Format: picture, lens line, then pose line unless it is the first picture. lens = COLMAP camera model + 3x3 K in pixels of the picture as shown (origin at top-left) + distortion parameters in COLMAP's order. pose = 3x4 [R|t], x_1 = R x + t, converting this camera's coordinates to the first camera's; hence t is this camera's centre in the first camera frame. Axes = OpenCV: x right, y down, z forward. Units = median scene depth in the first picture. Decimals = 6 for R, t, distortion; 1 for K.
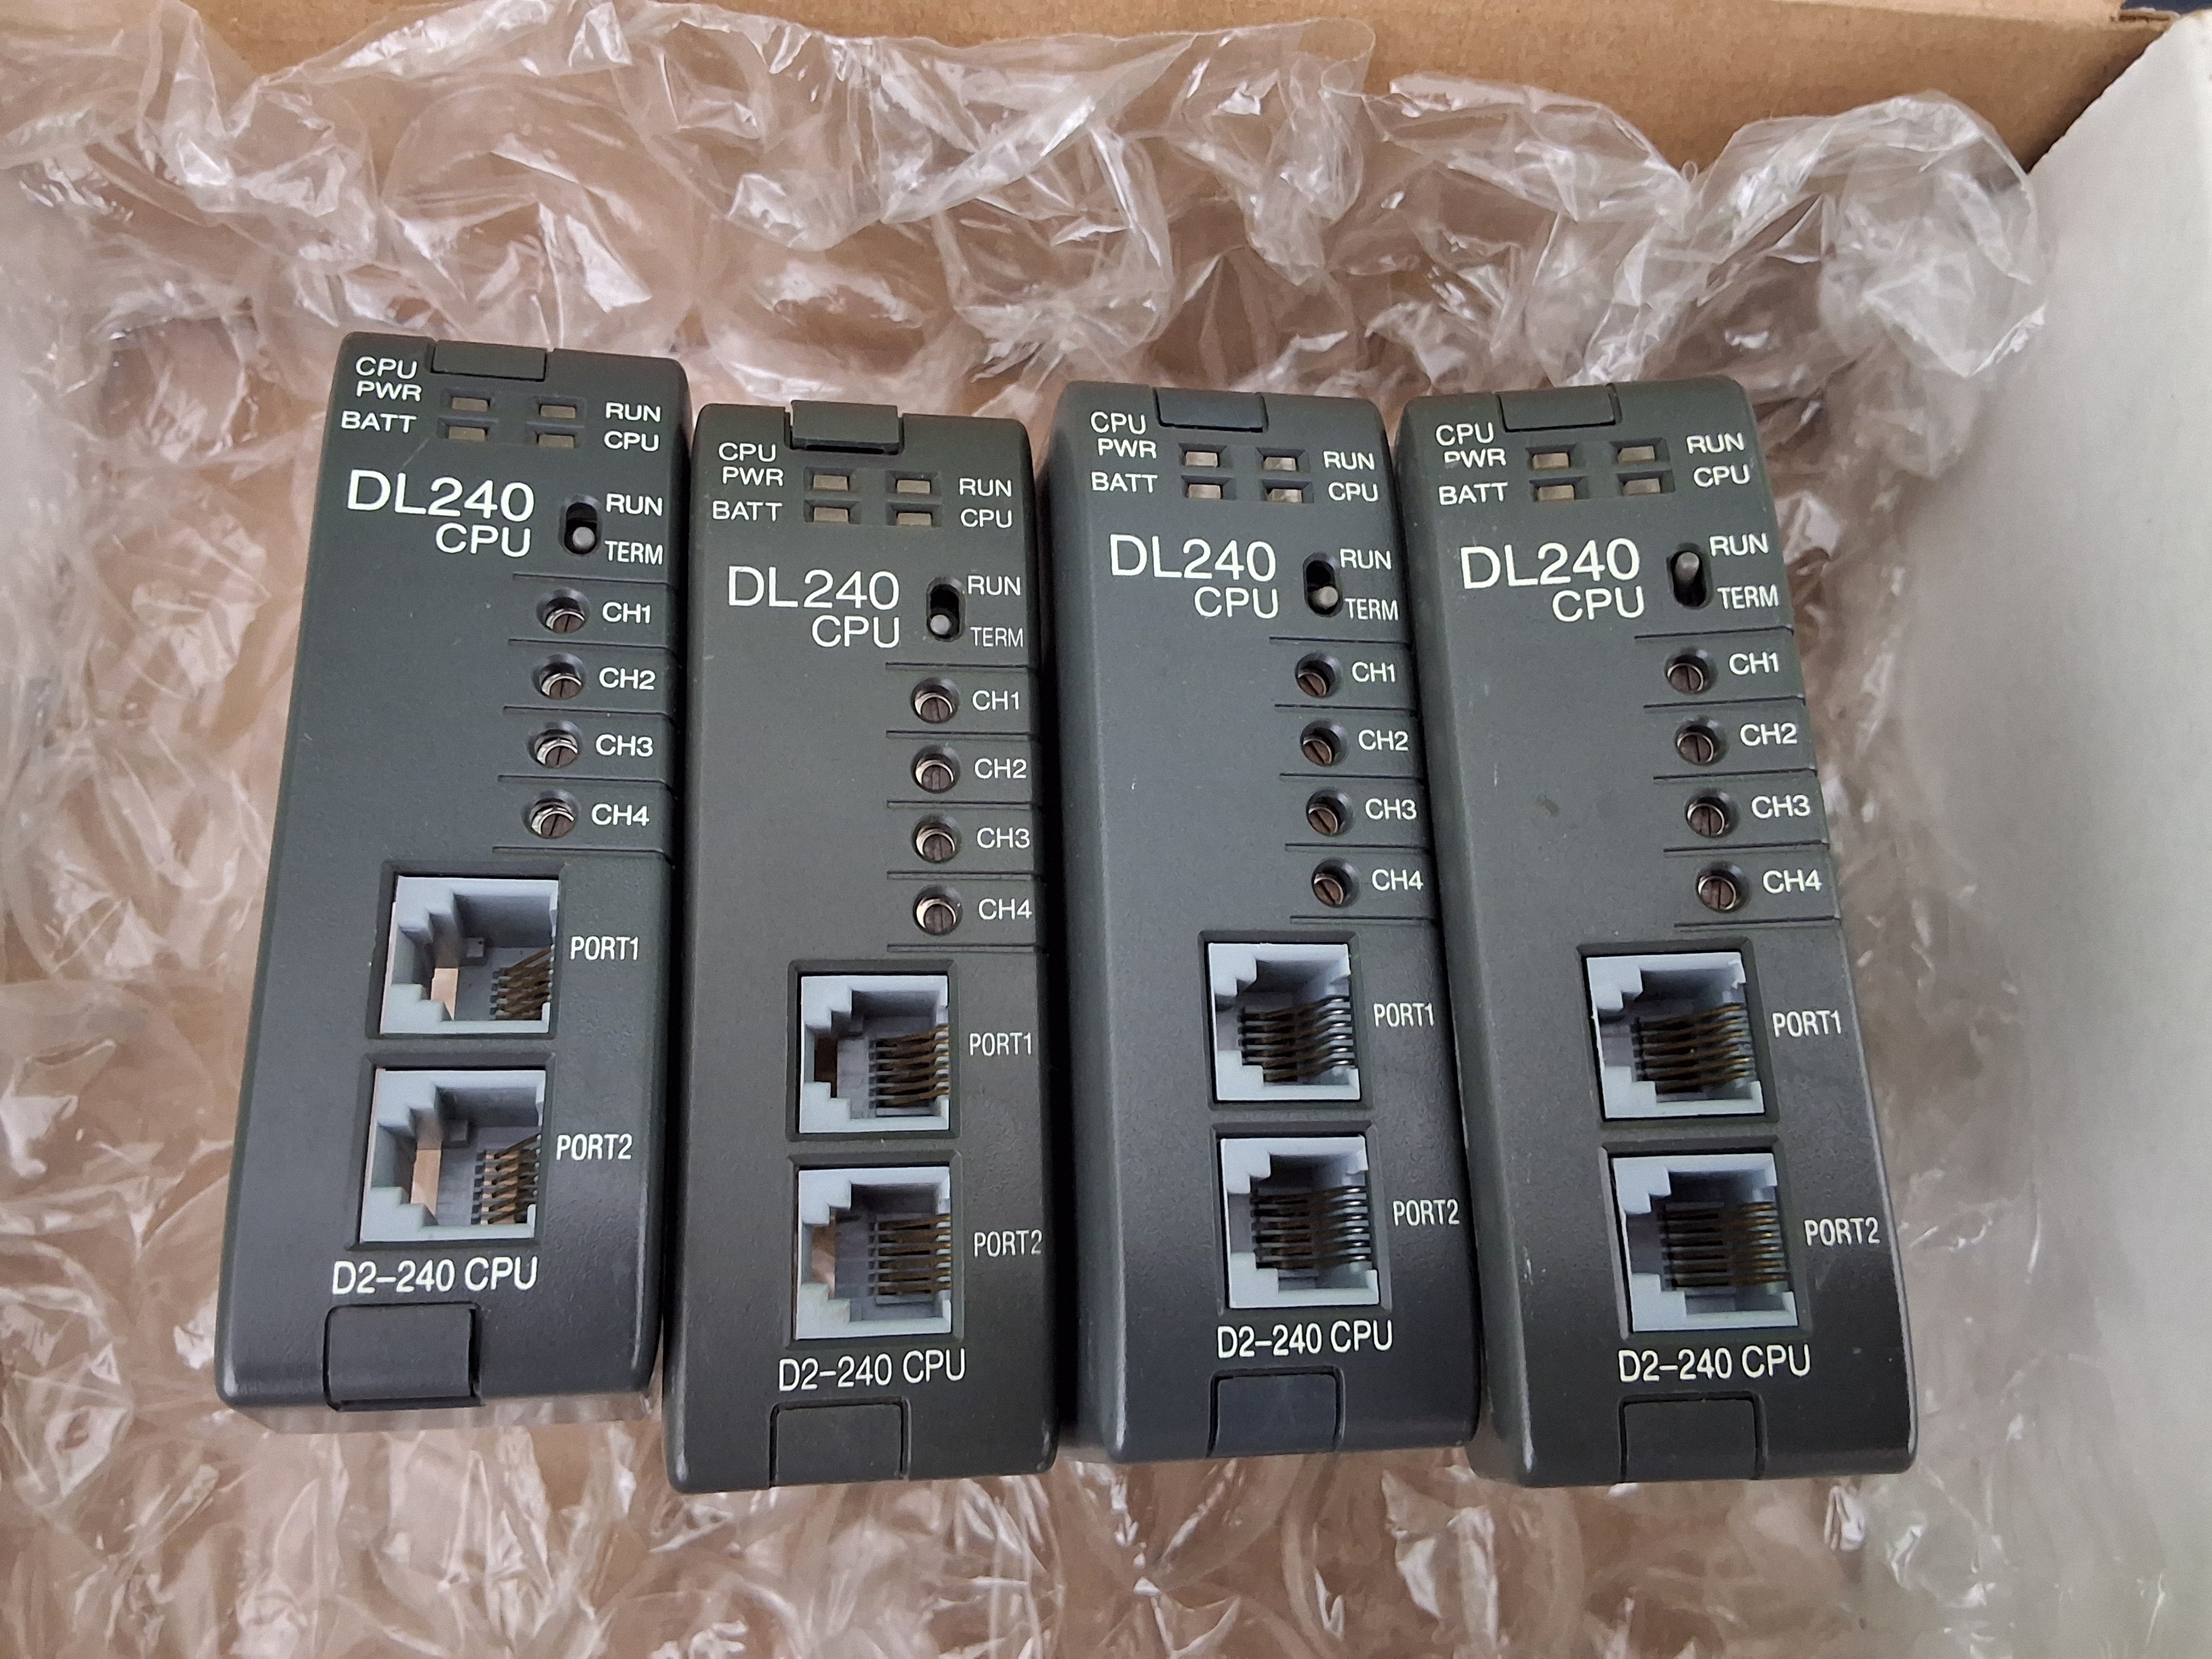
lens RADIAL K [[1782.2, 0, 1106.0], [0, 1782.2, 829.5], [0, 0, 1]] dist [0.144591, -0.283171]
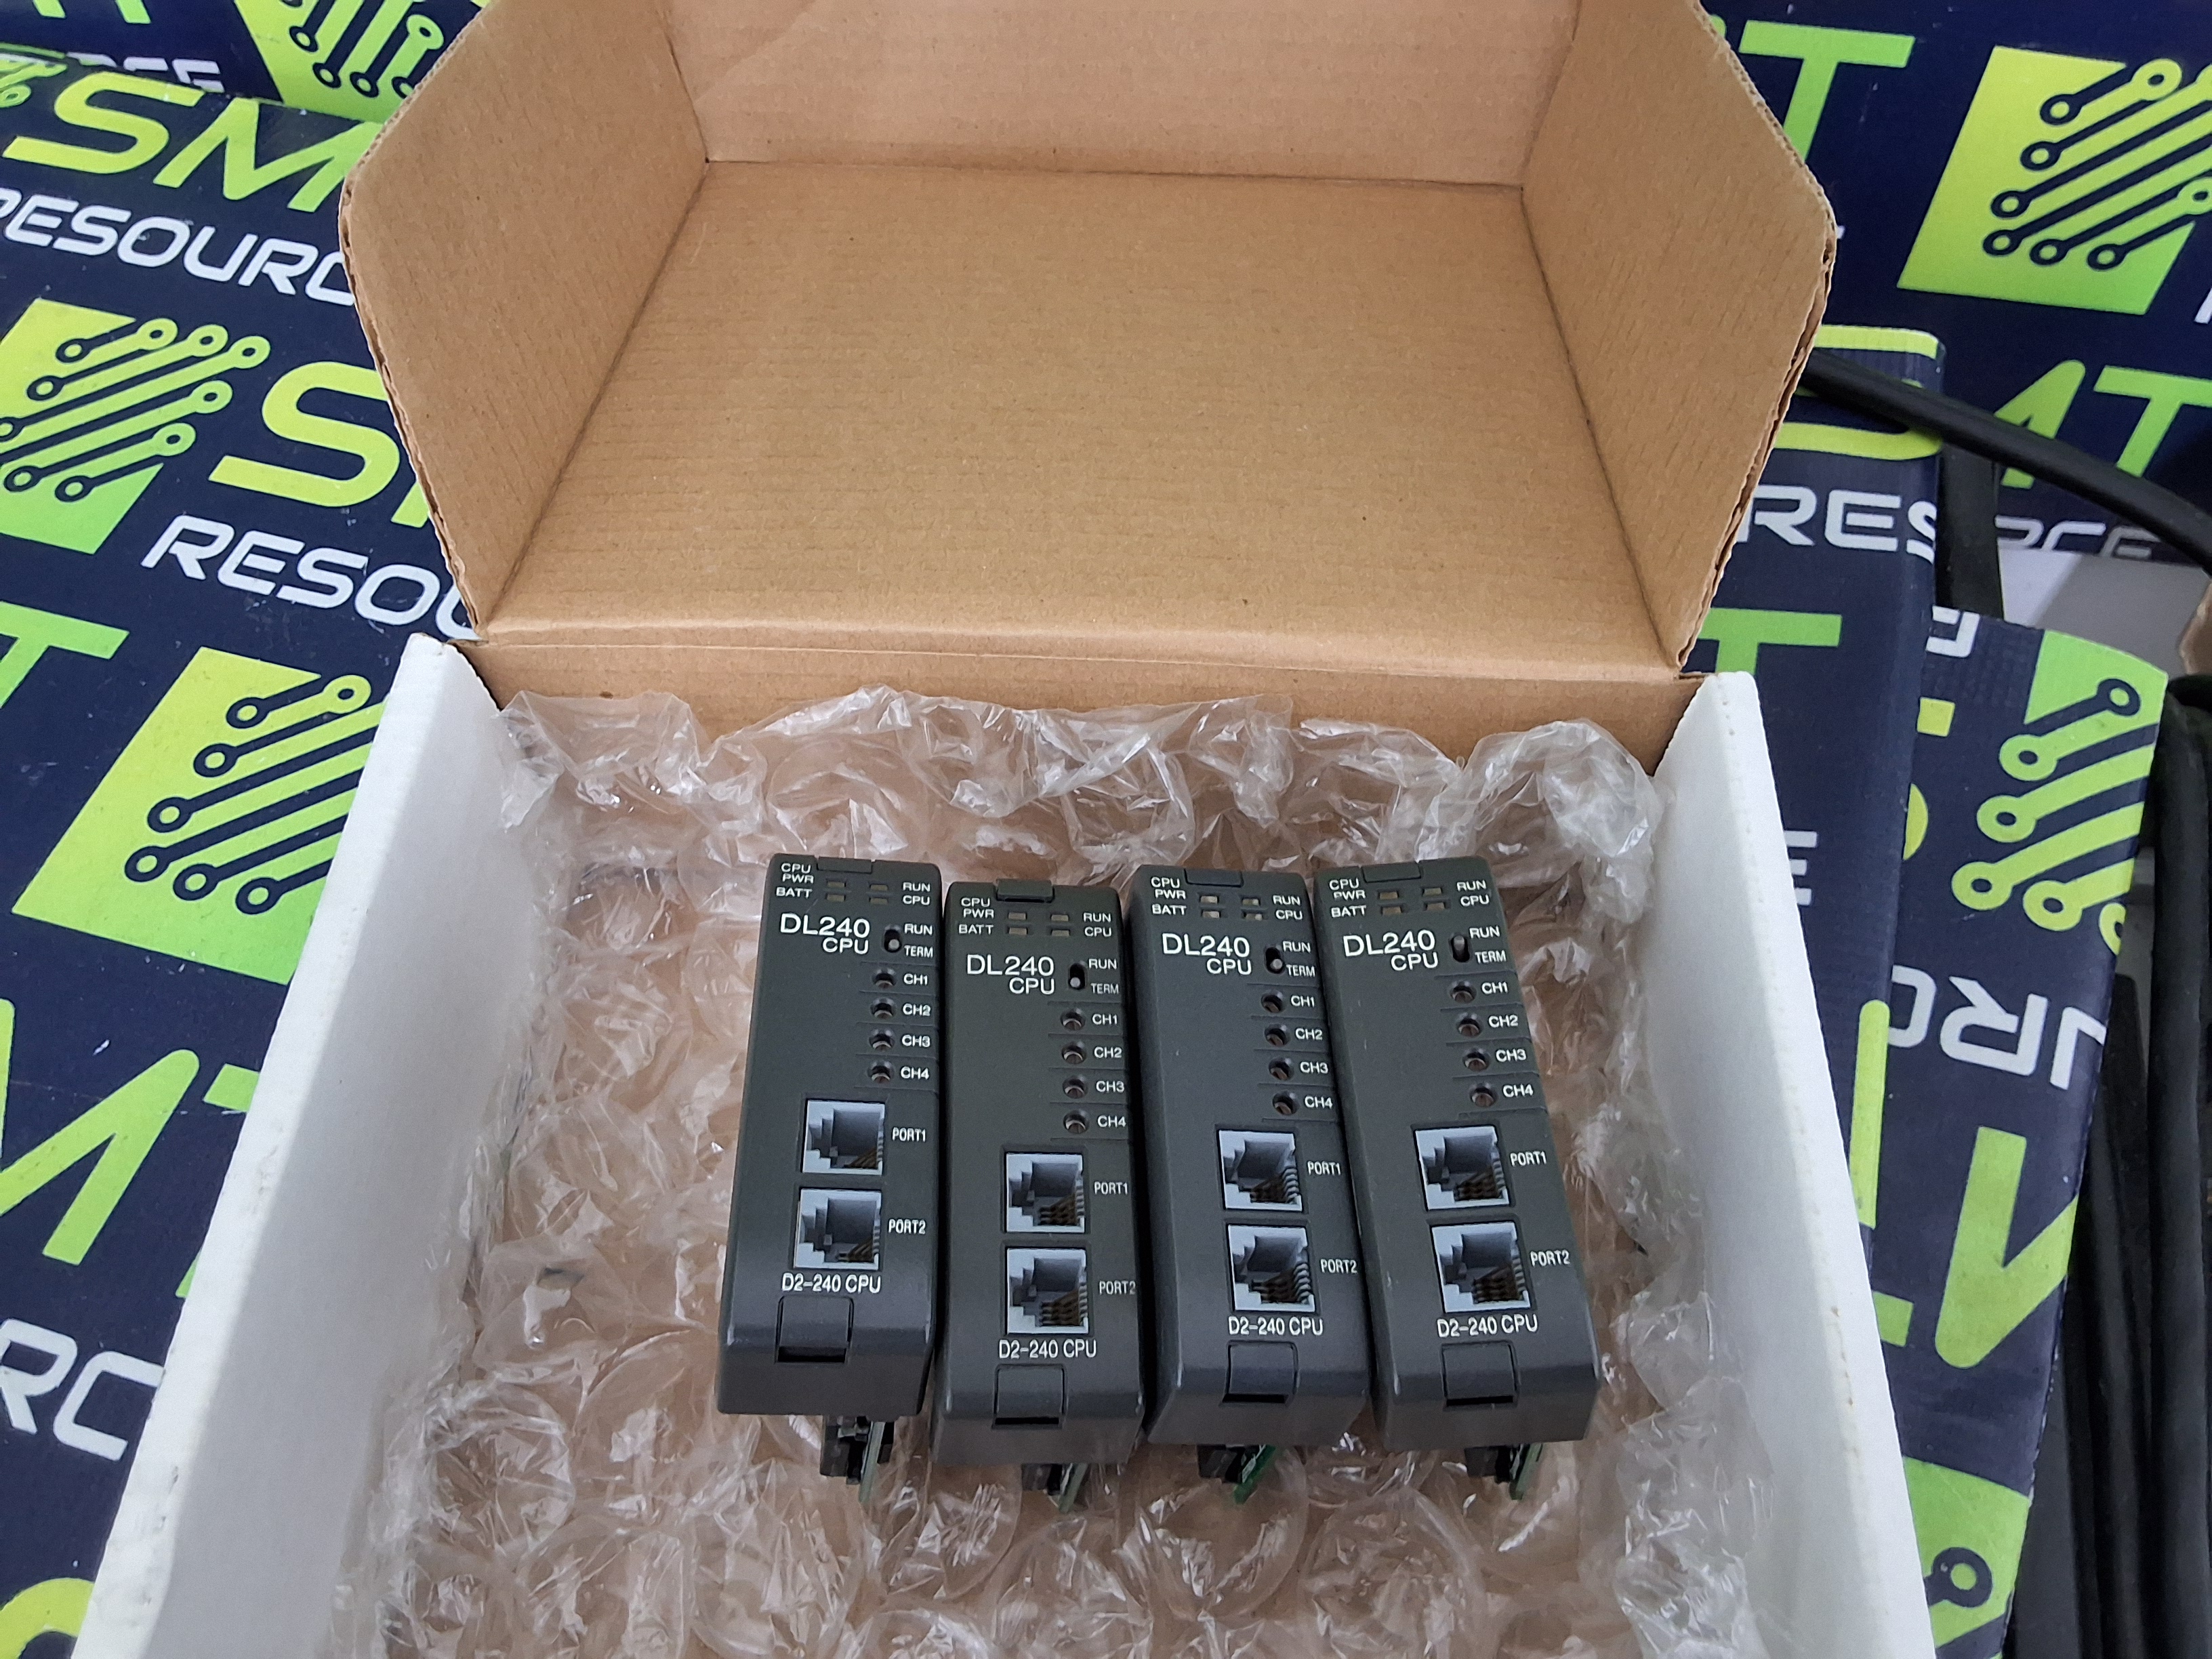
lens RADIAL K [[1811.0, 0, 1106.0], [0, 1811.0, 829.5], [0, 0, 1]] dist [0.002284, 0.000605]
pose [[0.999148, -0.027021, -0.031195, 0.004725], [0.014529, 0.937777, -0.346933, 0.365921], [0.038629, 0.346184, 0.937371, -0.789912]]
